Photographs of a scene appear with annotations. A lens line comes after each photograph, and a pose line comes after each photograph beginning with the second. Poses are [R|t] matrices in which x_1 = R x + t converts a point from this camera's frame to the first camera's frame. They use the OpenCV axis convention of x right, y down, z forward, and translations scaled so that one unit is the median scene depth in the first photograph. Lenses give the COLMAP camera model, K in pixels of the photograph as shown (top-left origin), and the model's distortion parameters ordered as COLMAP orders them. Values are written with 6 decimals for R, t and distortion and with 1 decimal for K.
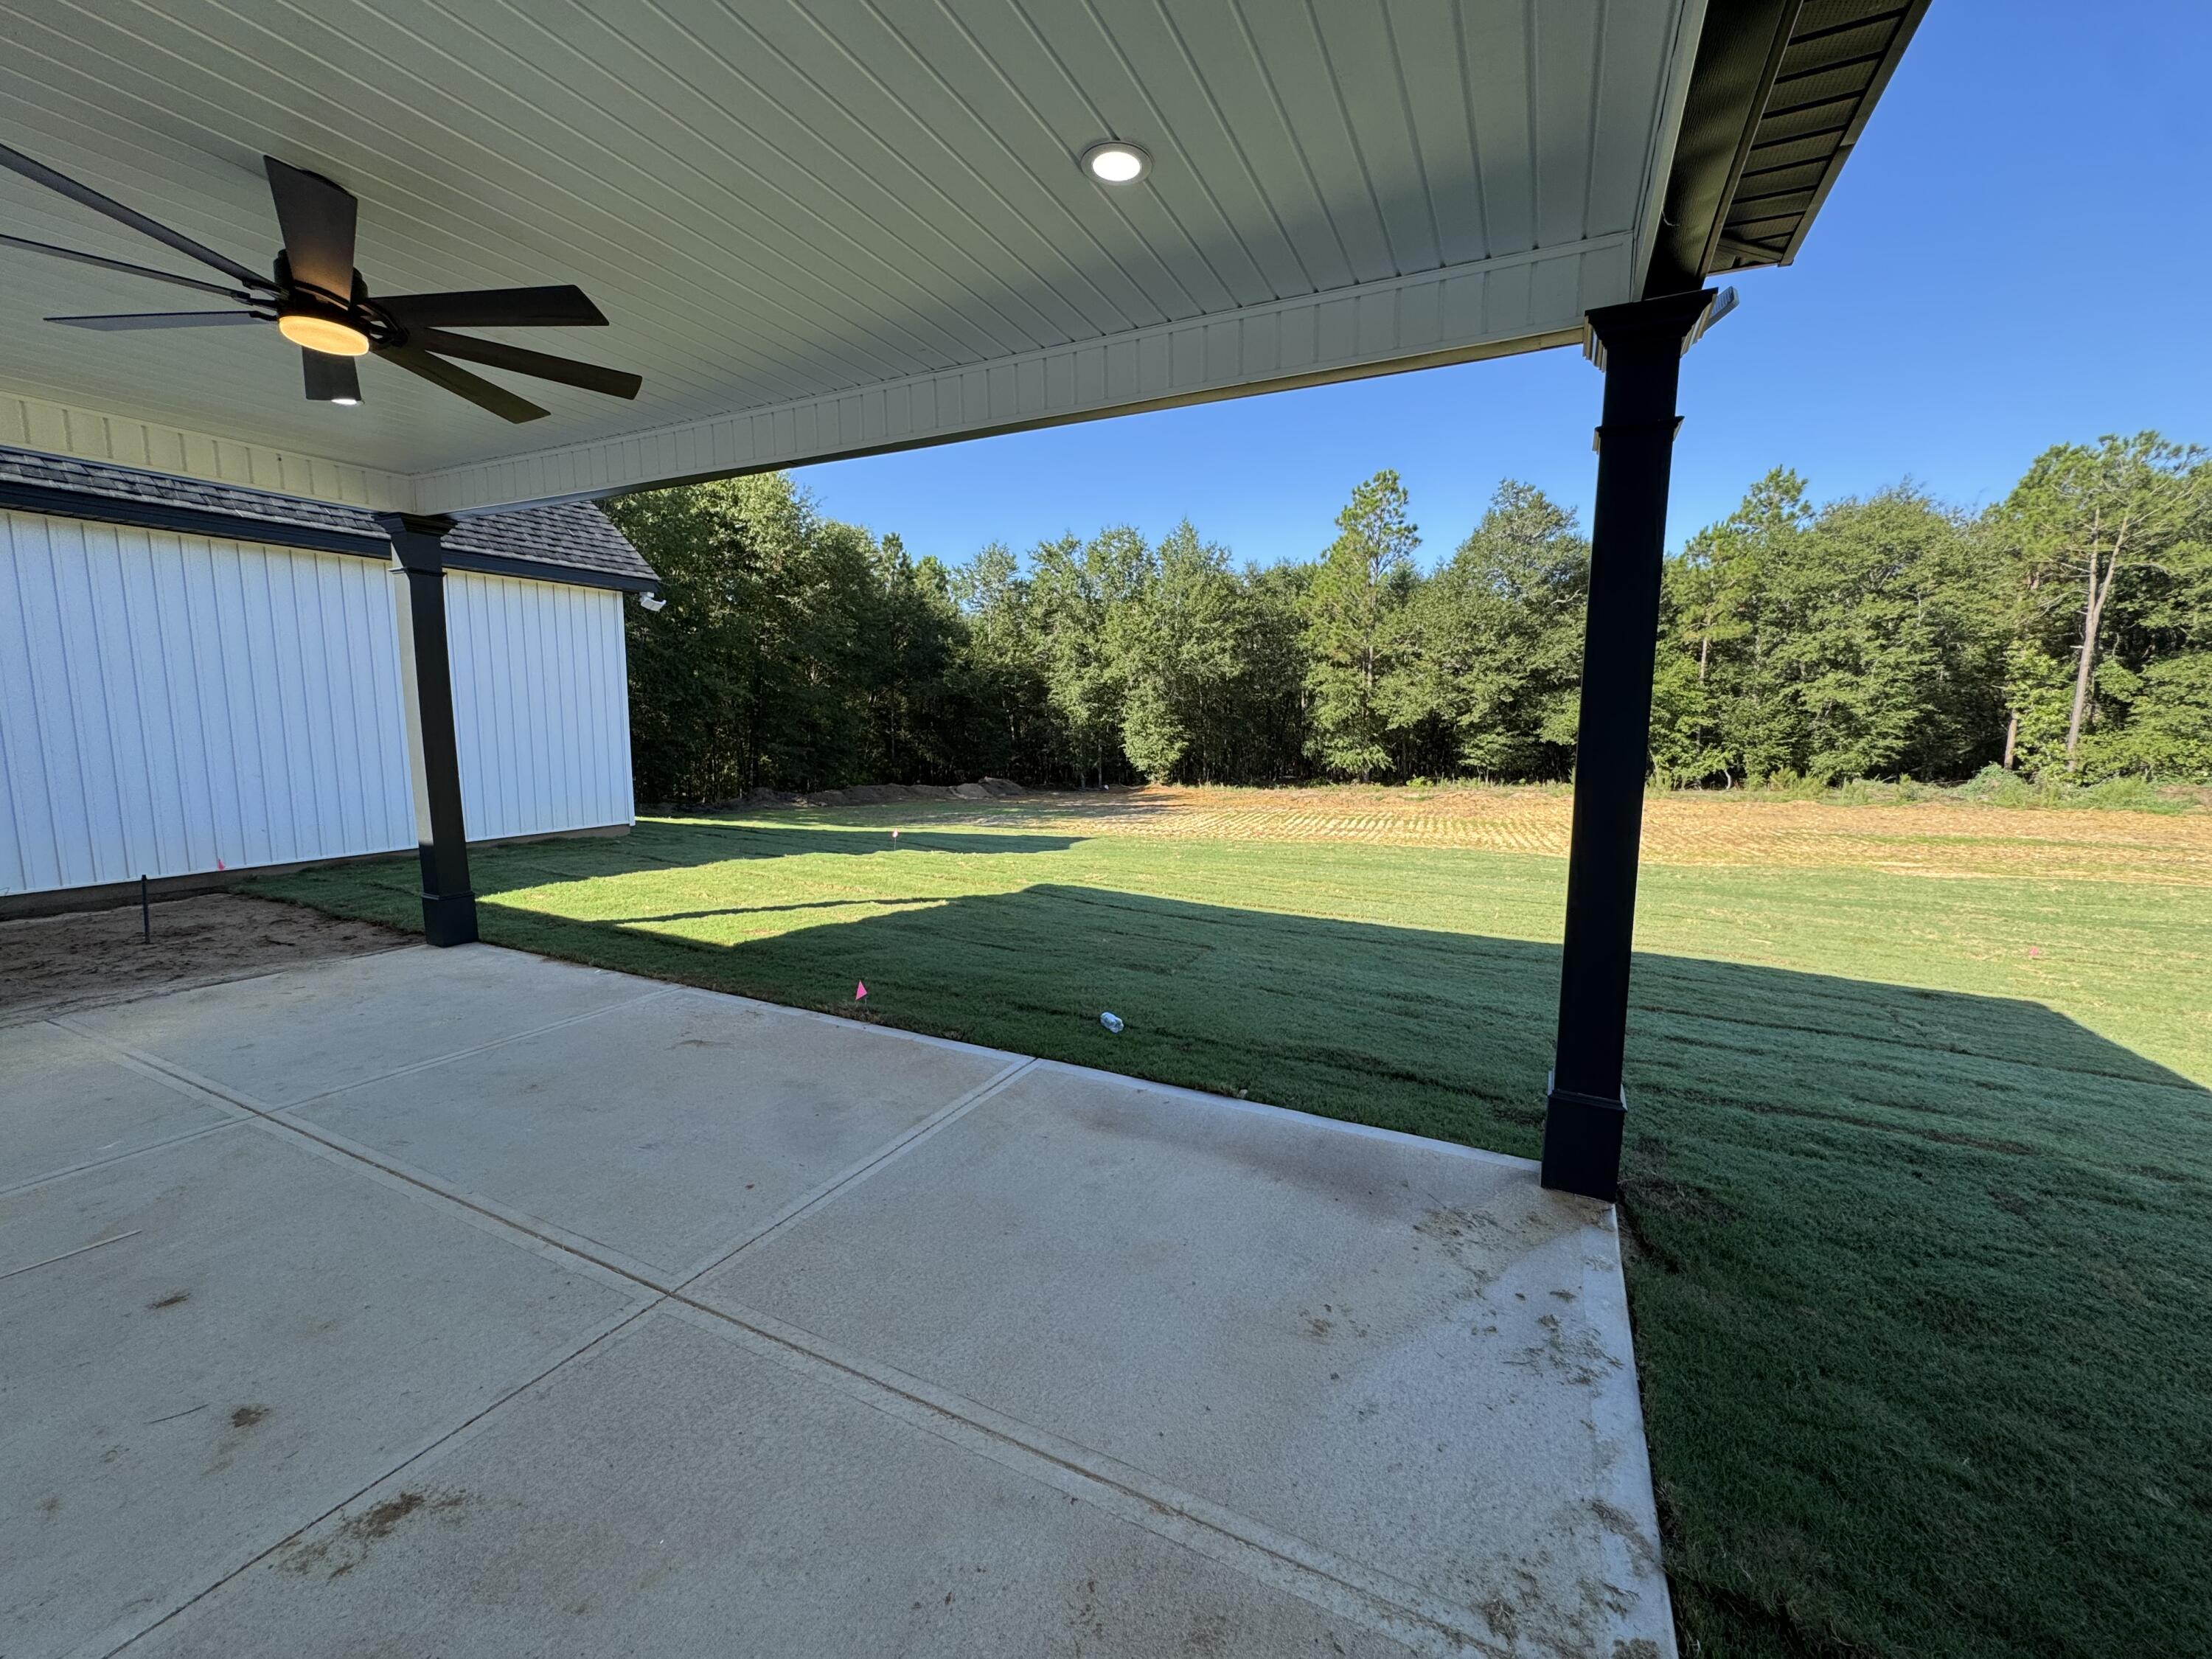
lens RADIAL K [[884.2, 0, 1103.1], [0, 884.2, 829.2], [0, 0, 1]] dist [-0.003139, -0.000244]
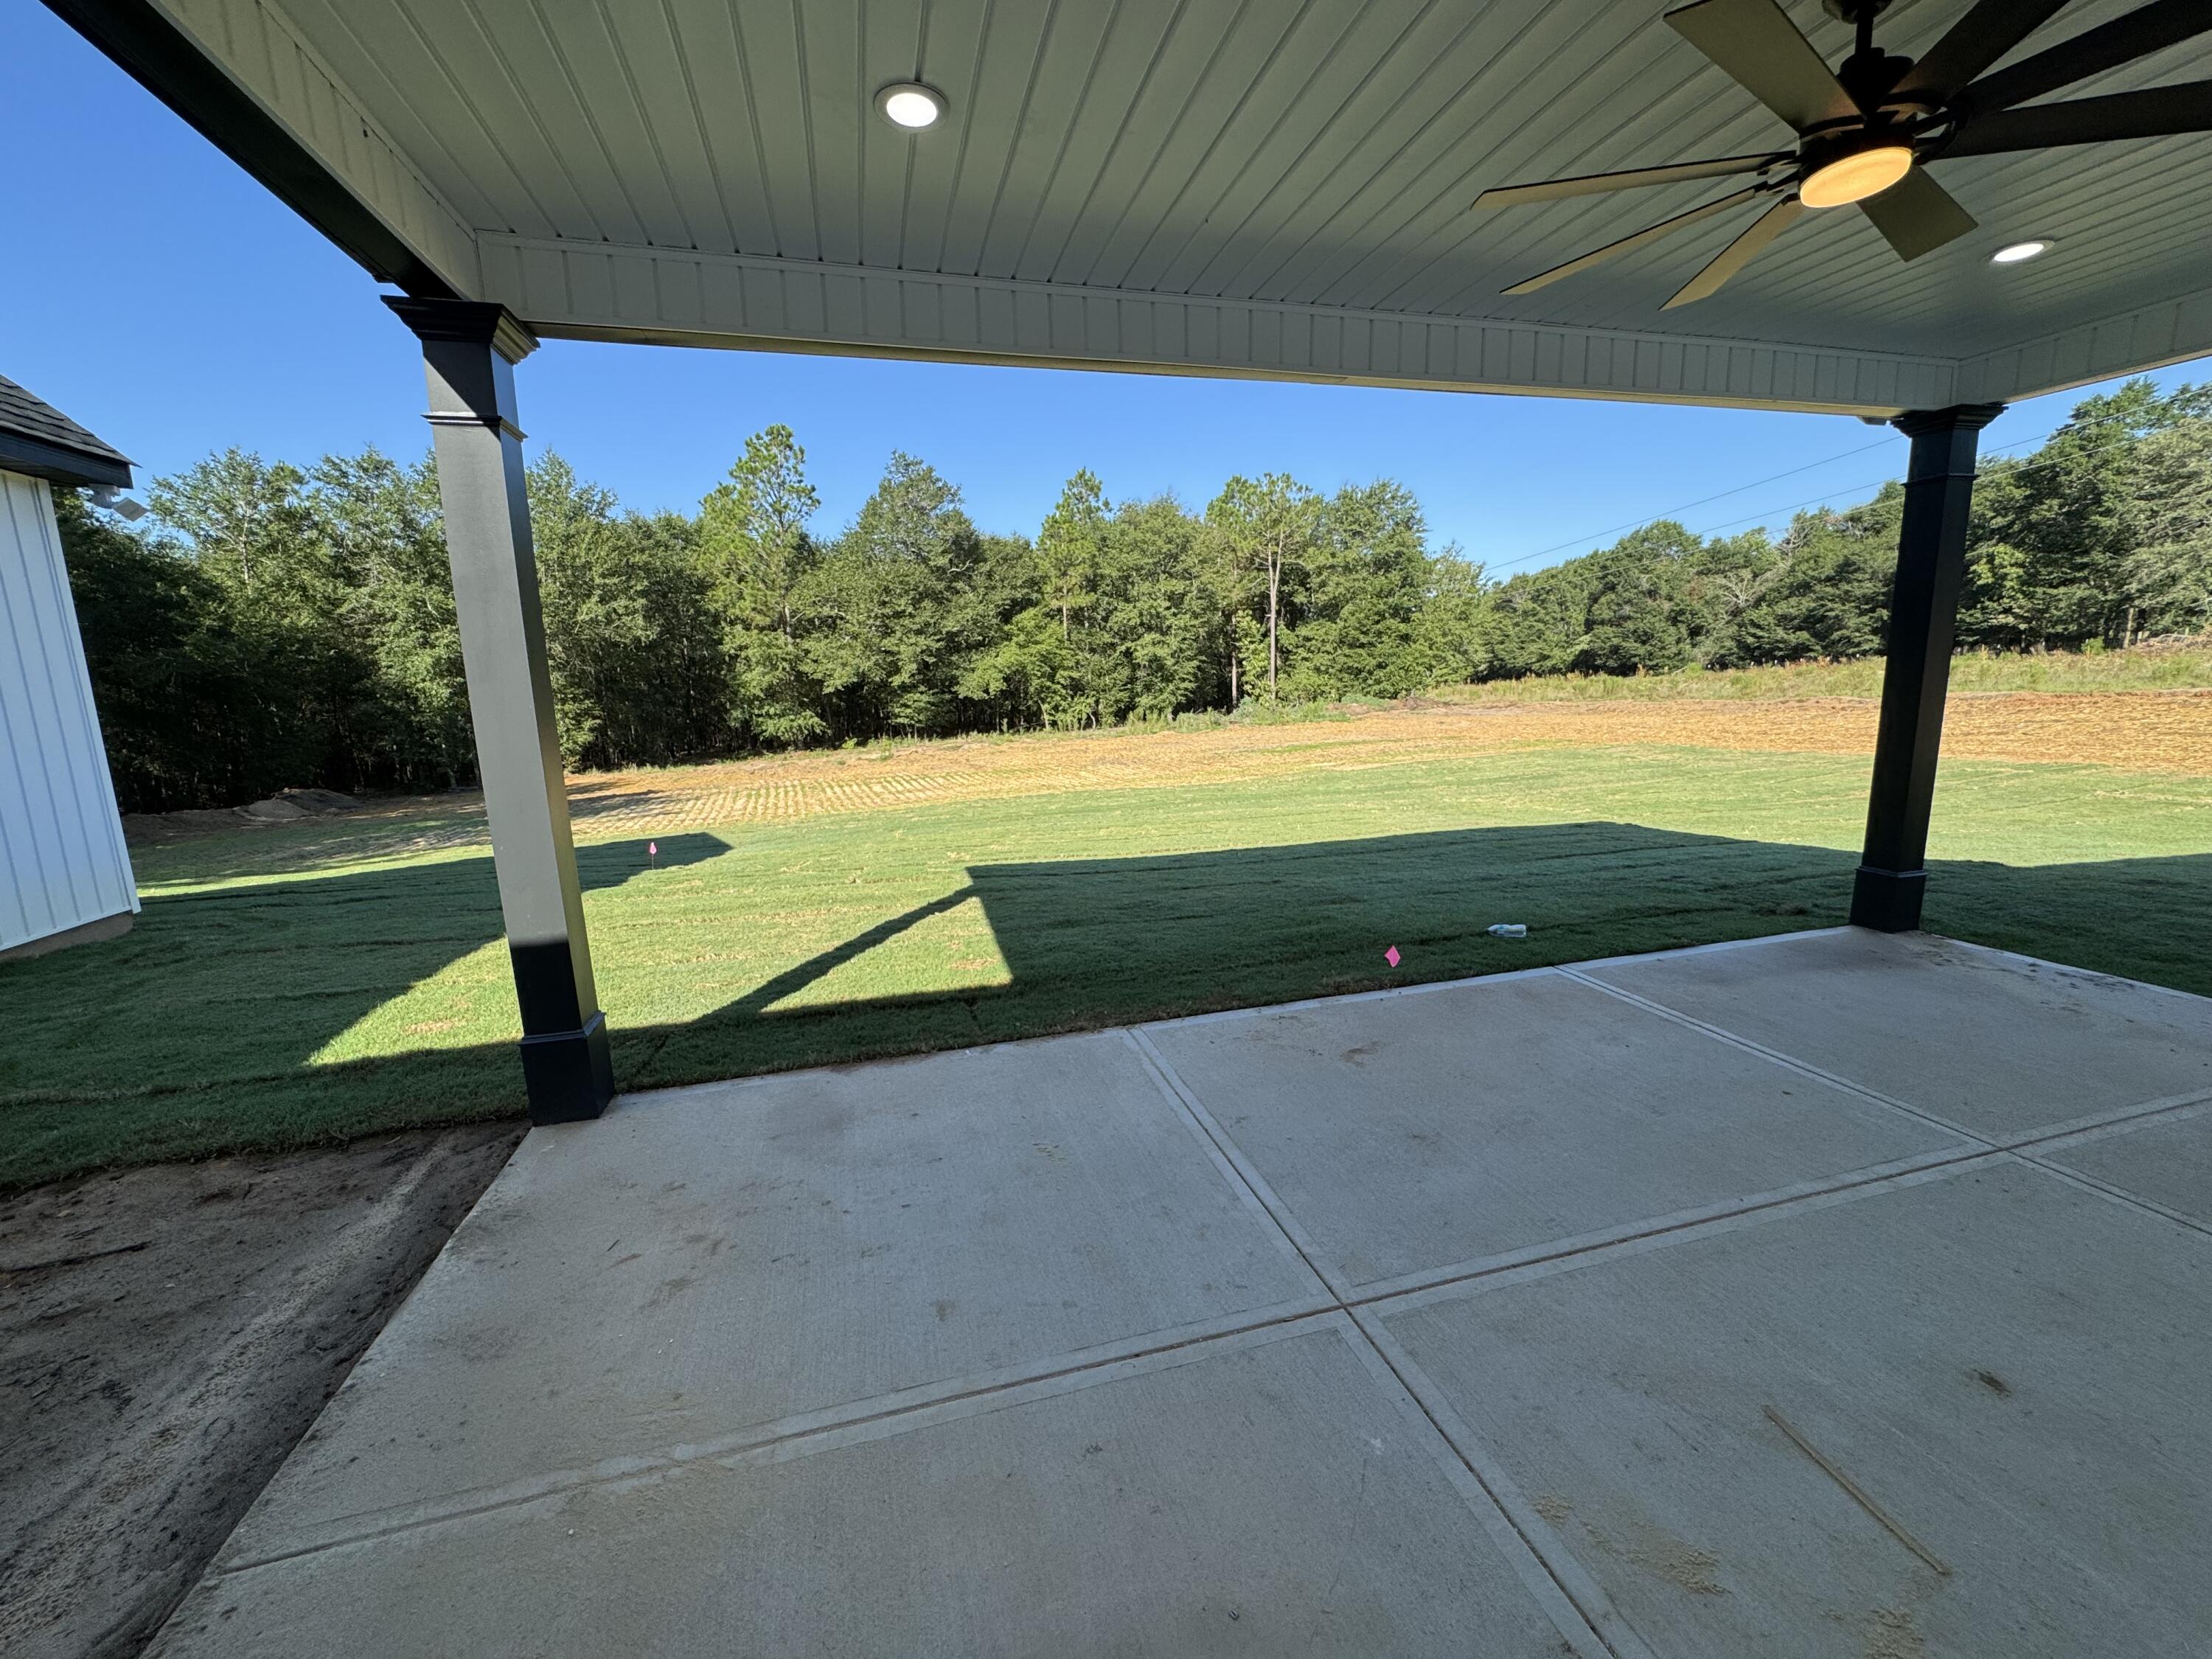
lens RADIAL K [[884.2, 0, 1103.1], [0, 884.2, 829.2], [0, 0, 1]] dist [-0.003139, -0.000244]
pose [[0.746623, -0.147153, 0.648768, -0.114333], [0.121924, 0.988978, 0.084005, -0.007539], [-0.653979, 0.016381, 0.756336, 0.048953]]
